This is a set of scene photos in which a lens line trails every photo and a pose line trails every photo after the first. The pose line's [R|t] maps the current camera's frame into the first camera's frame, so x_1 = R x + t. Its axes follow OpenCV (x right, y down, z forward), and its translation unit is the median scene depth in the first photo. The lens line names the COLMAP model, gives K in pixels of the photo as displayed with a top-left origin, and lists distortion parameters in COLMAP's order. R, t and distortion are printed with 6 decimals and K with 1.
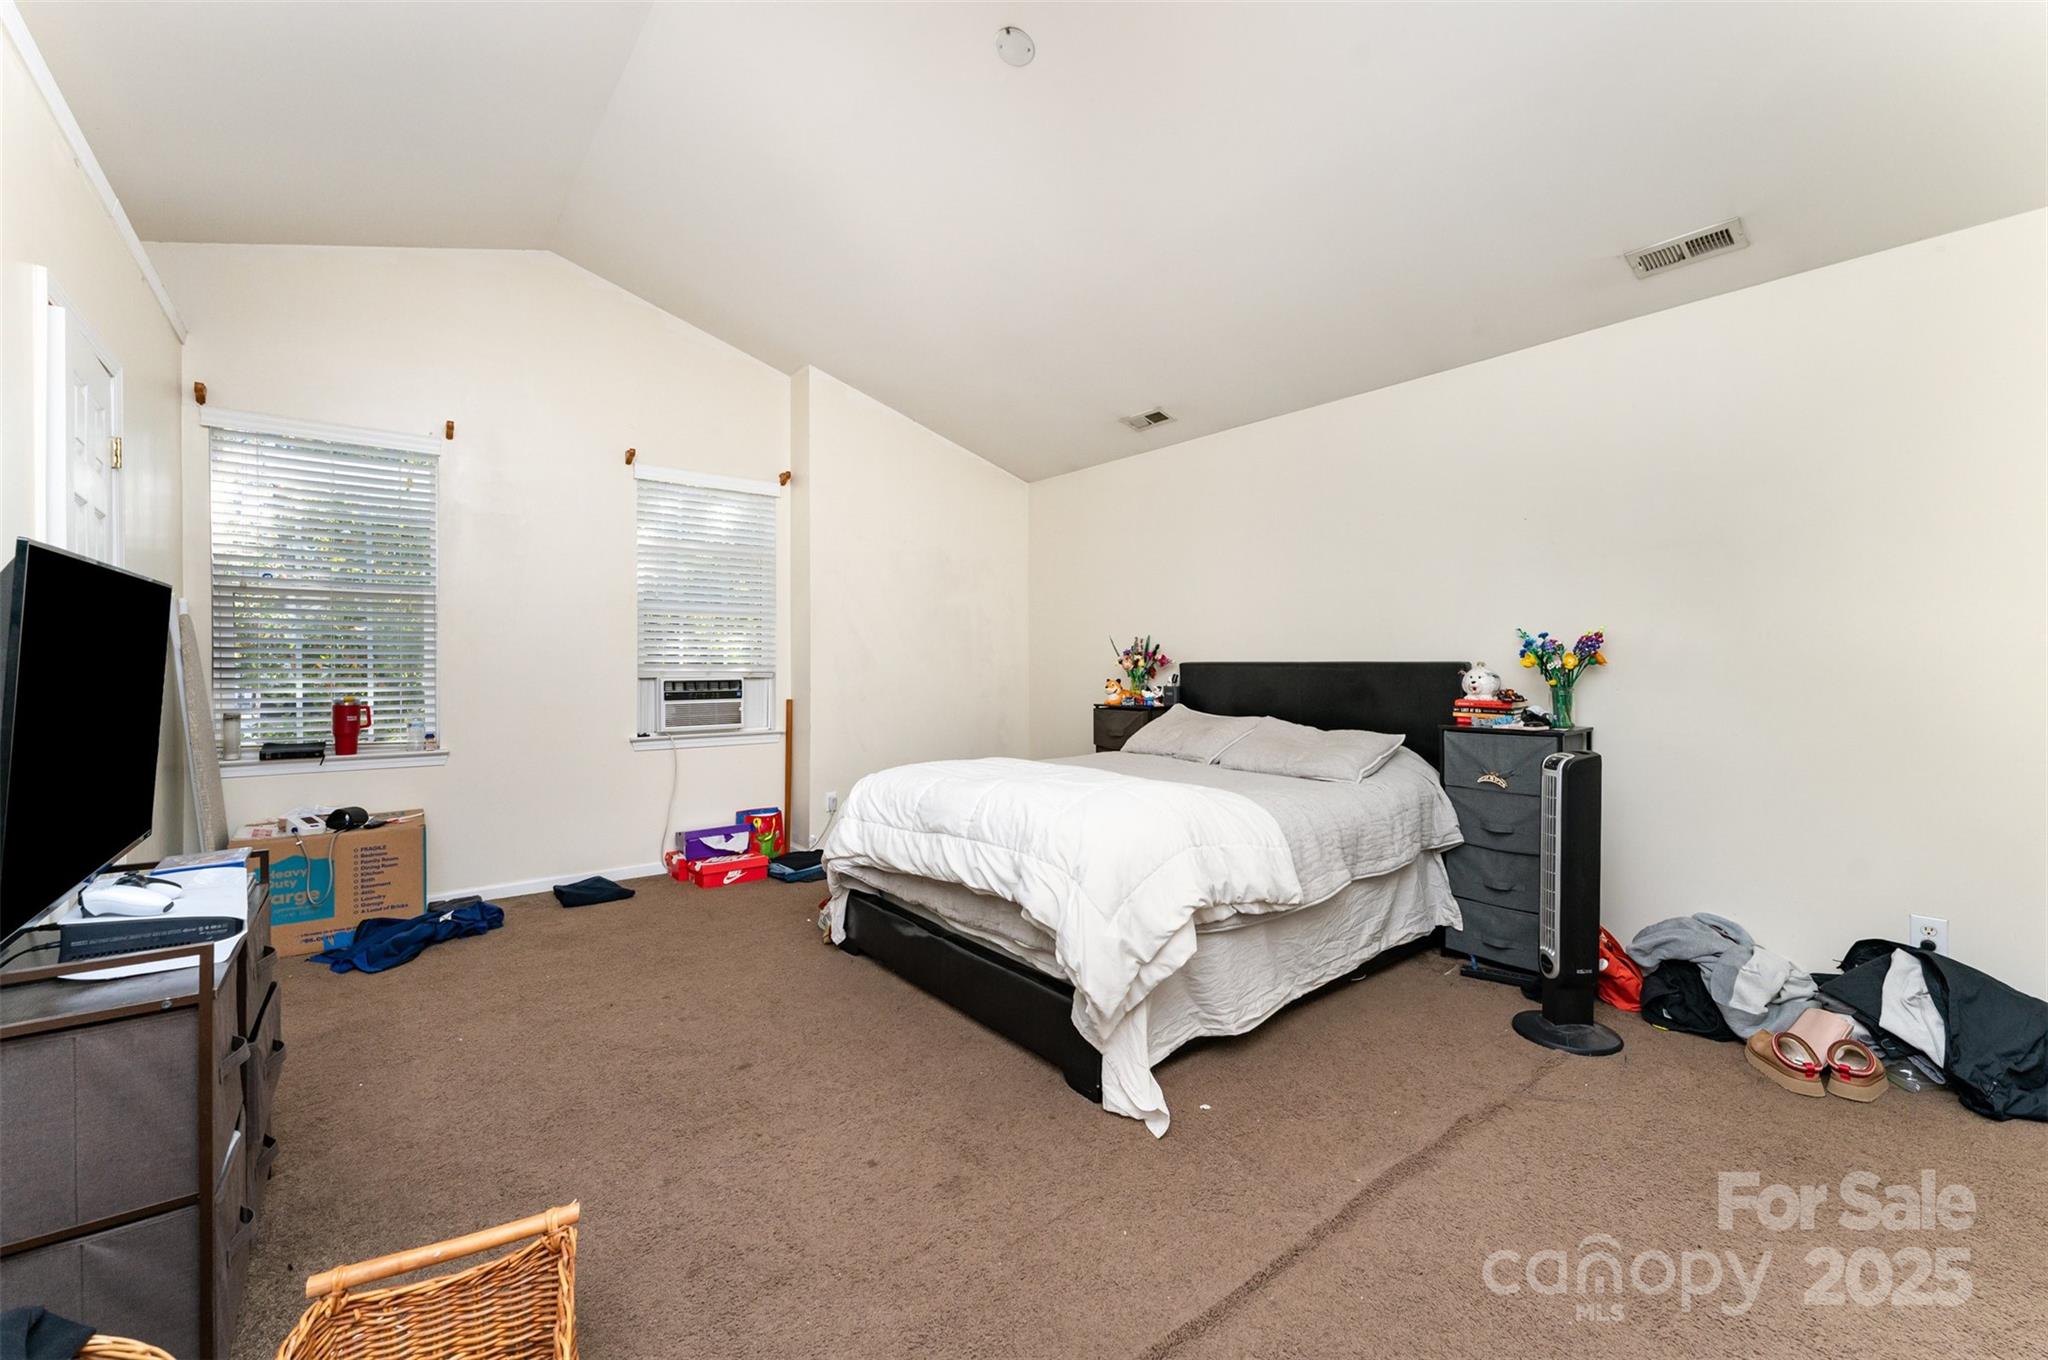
lens RADIAL K [[825.9, 0, 1037.0], [0, 825.9, 681.6], [0, 0, 1]] dist [0.000925, 0.000032]
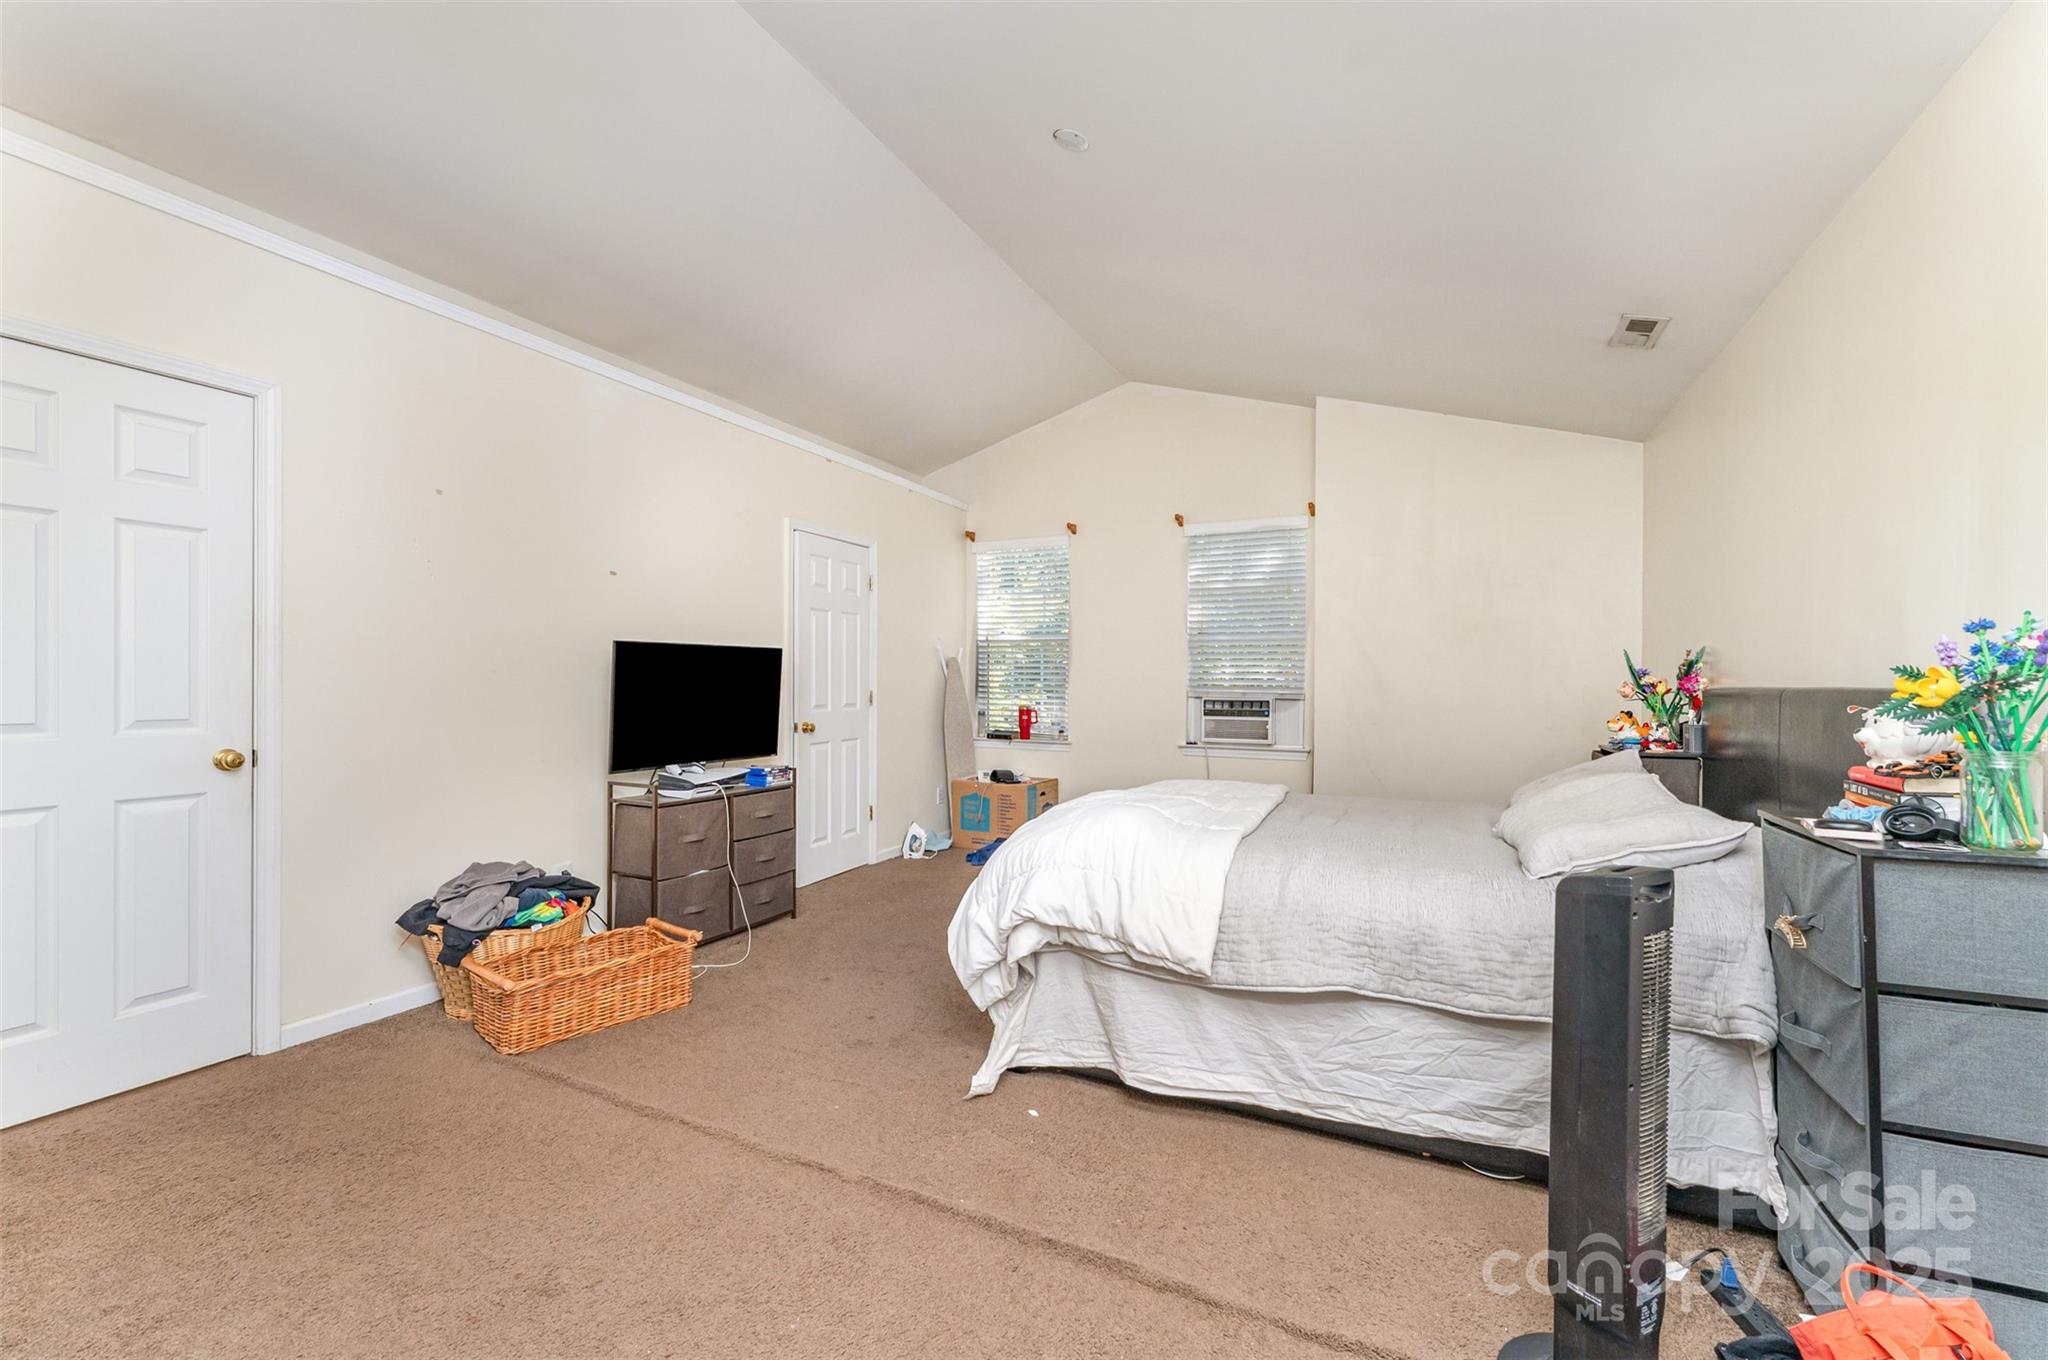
lens RADIAL K [[818.1, 0, 1026.6], [0, 818.1, 701.4], [0, 0, 1]] dist [-0.000145, -0.000011]
pose [[0.434867, 0.023087, -0.900199, 0.675976], [-0.026059, 0.999575, 0.013047, -0.008985], [0.900117, 0.017785, 0.435284, 0.324145]]
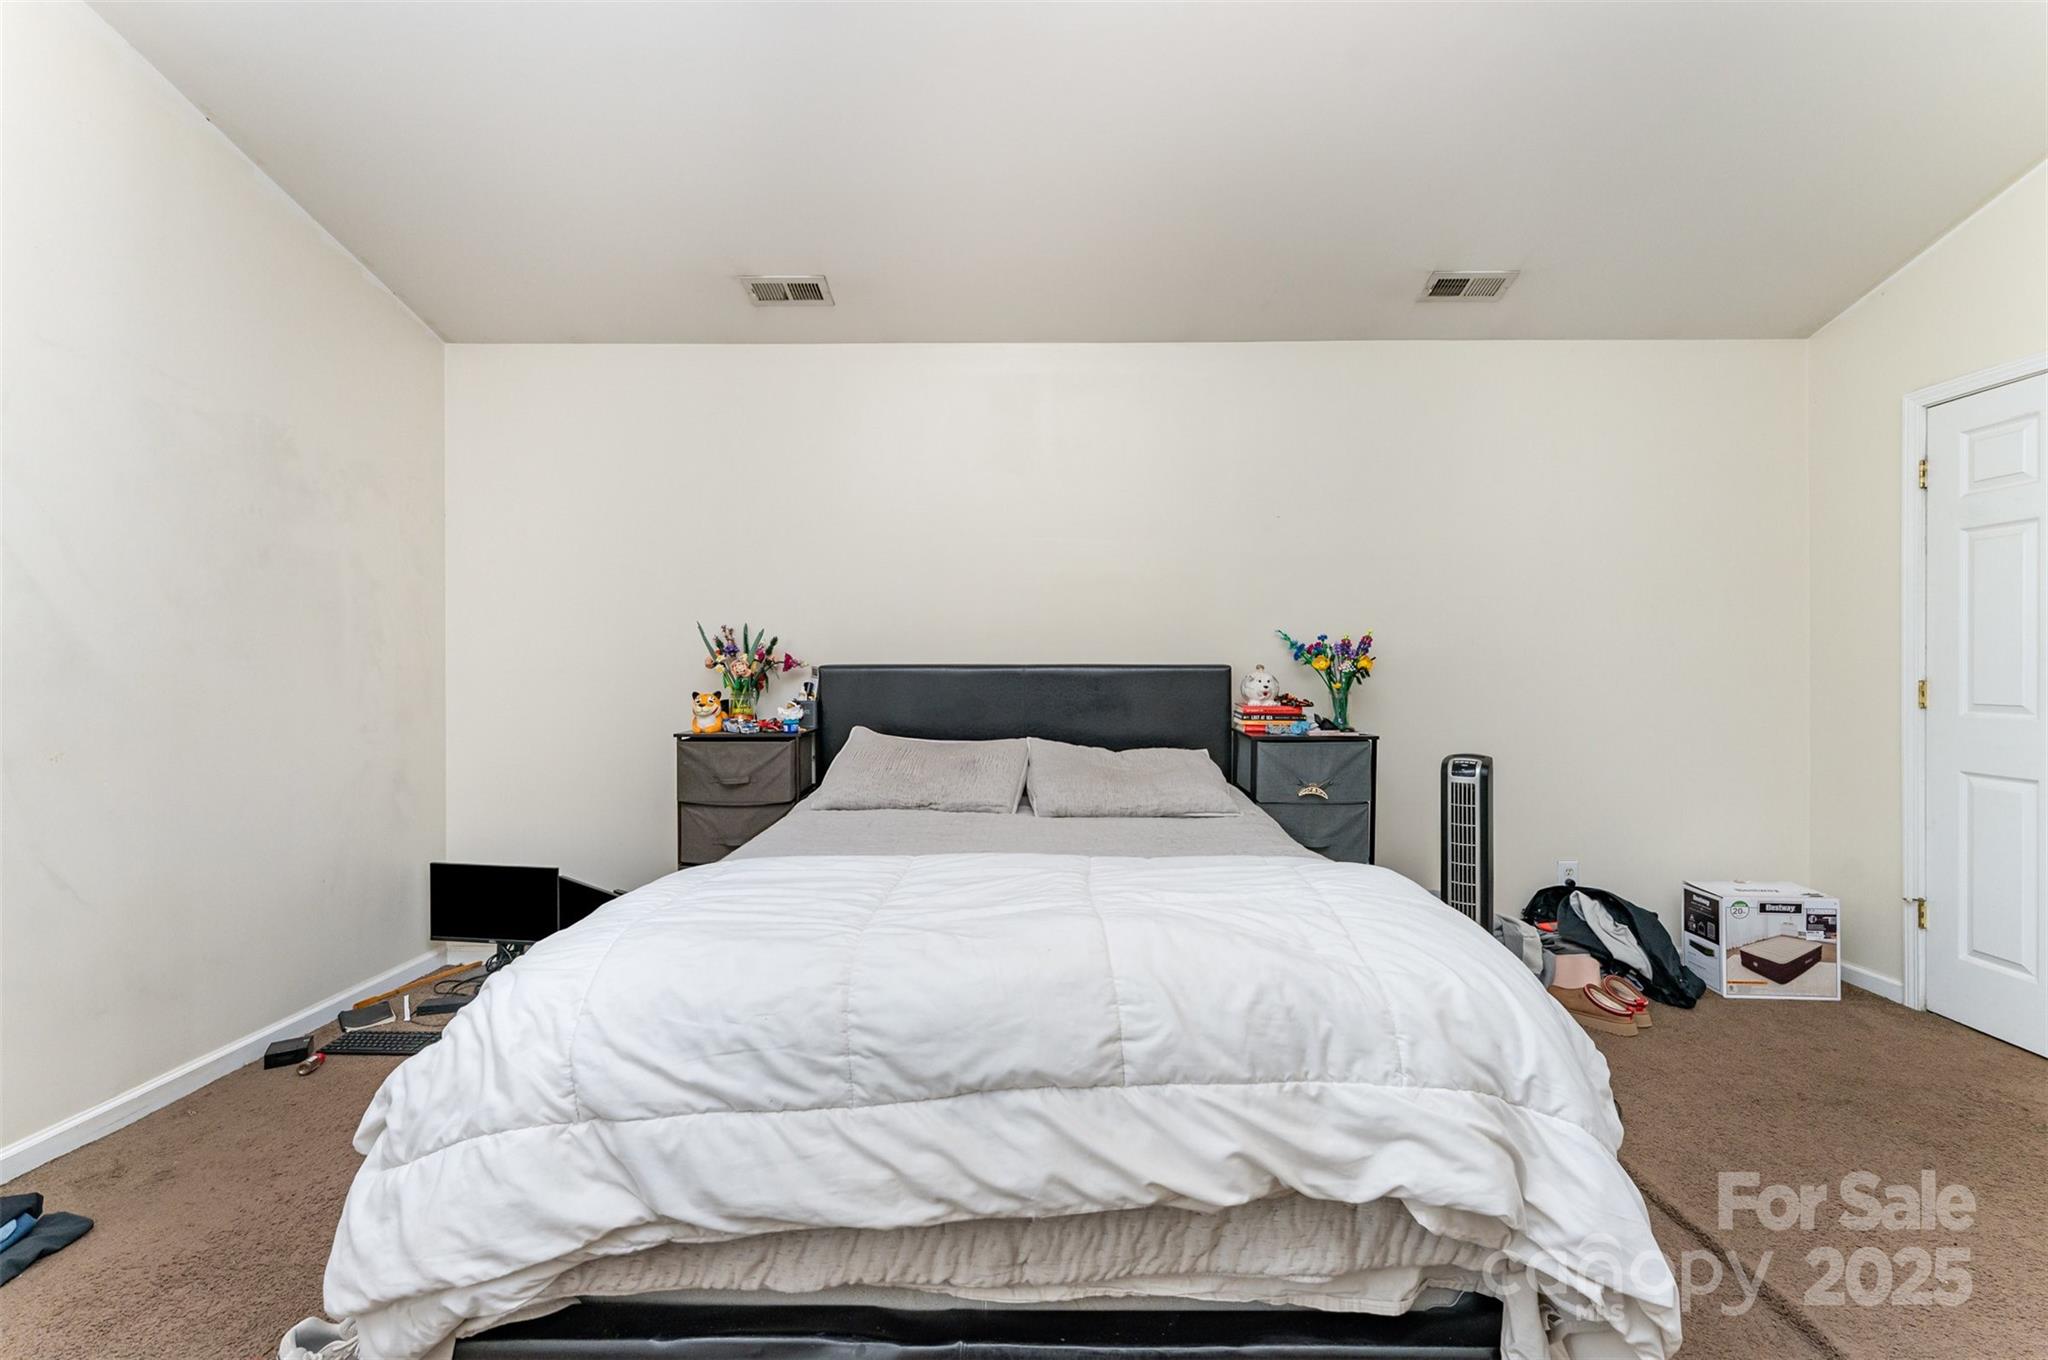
lens RADIAL K [[825.9, 0, 1037.0], [0, 825.9, 681.6], [0, 0, 1]] dist [0.000925, 0.000032]
pose [[0.638081, -0.011598, 0.769882, -0.305924], [0.017733, 0.999843, 0.000365, -0.008791], [-0.769765, 0.013420, 0.638187, 0.546888]]
